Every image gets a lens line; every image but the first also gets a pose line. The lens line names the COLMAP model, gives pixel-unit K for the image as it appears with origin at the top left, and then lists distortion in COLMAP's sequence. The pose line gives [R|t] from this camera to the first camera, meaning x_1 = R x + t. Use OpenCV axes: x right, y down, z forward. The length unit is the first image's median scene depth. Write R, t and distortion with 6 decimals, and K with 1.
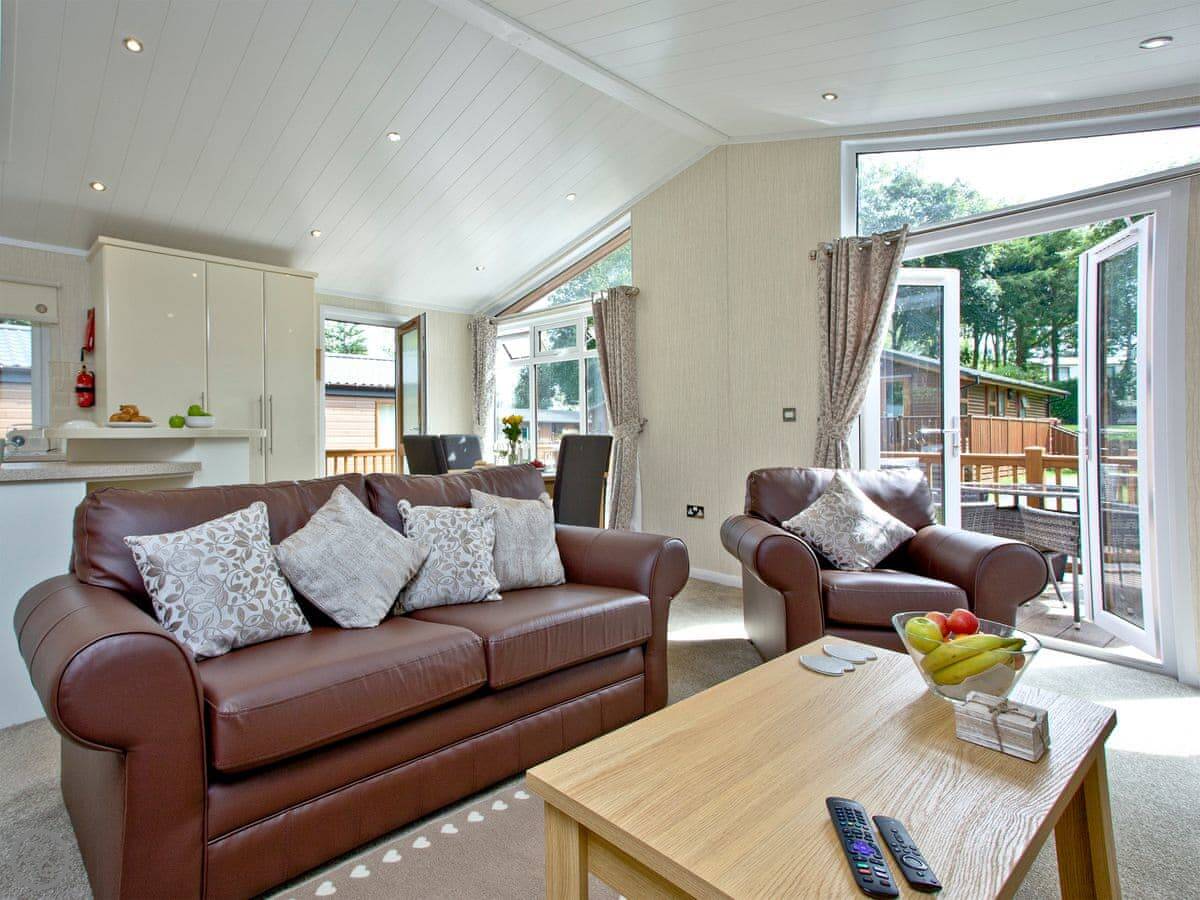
lens RADIAL K [[647.6, 0, 565.7], [0, 647.6, 431.7], [0, 0, 1]] dist [0.020927, 0.000683]
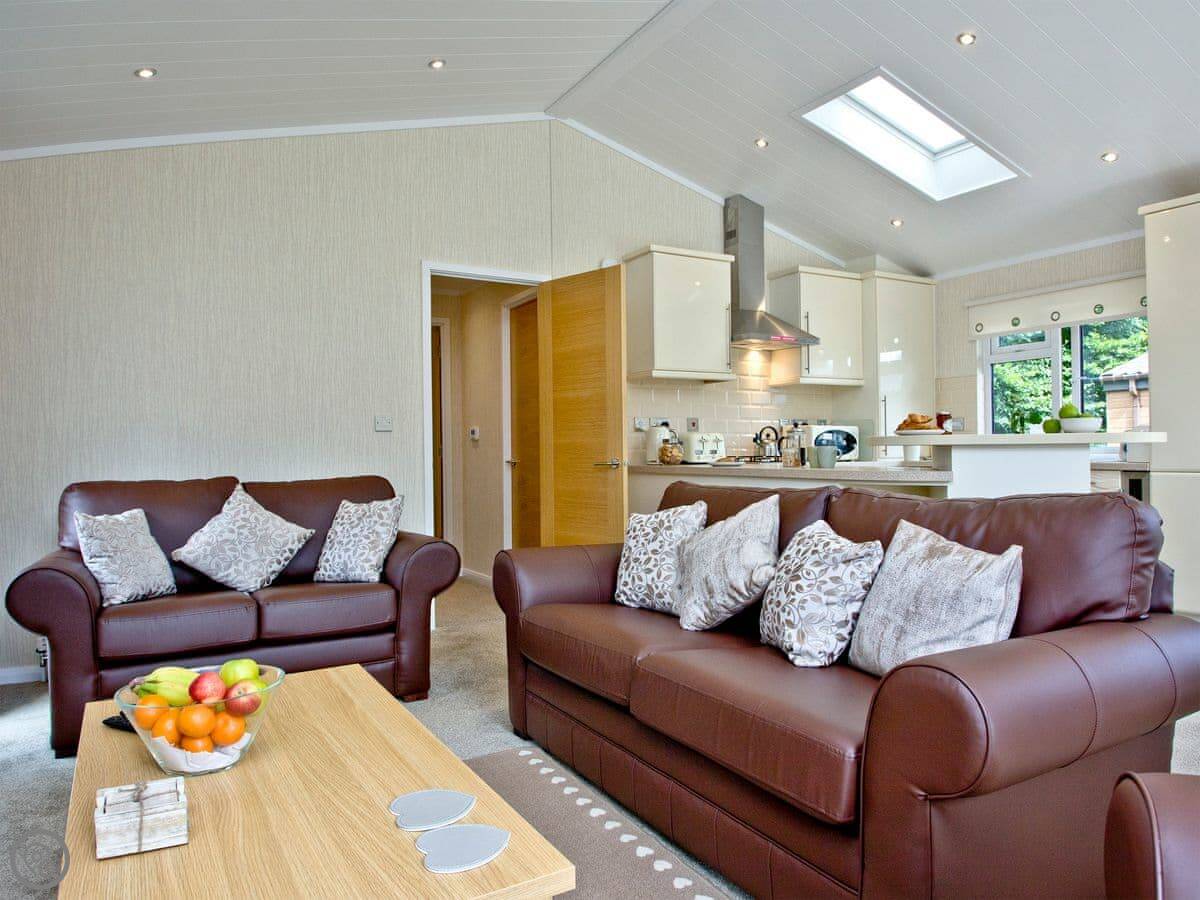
lens RADIAL K [[808.9, 0, 600.0], [0, 808.9, 450.0], [0, 0, 1]] dist [0.079524, -0.213562]
pose [[-0.227807, 0.000994, -0.973706, 1.056154], [0.015697, 0.999873, -0.002651, 0.021796], [0.973580, -0.015888, -0.227794, 1.263606]]
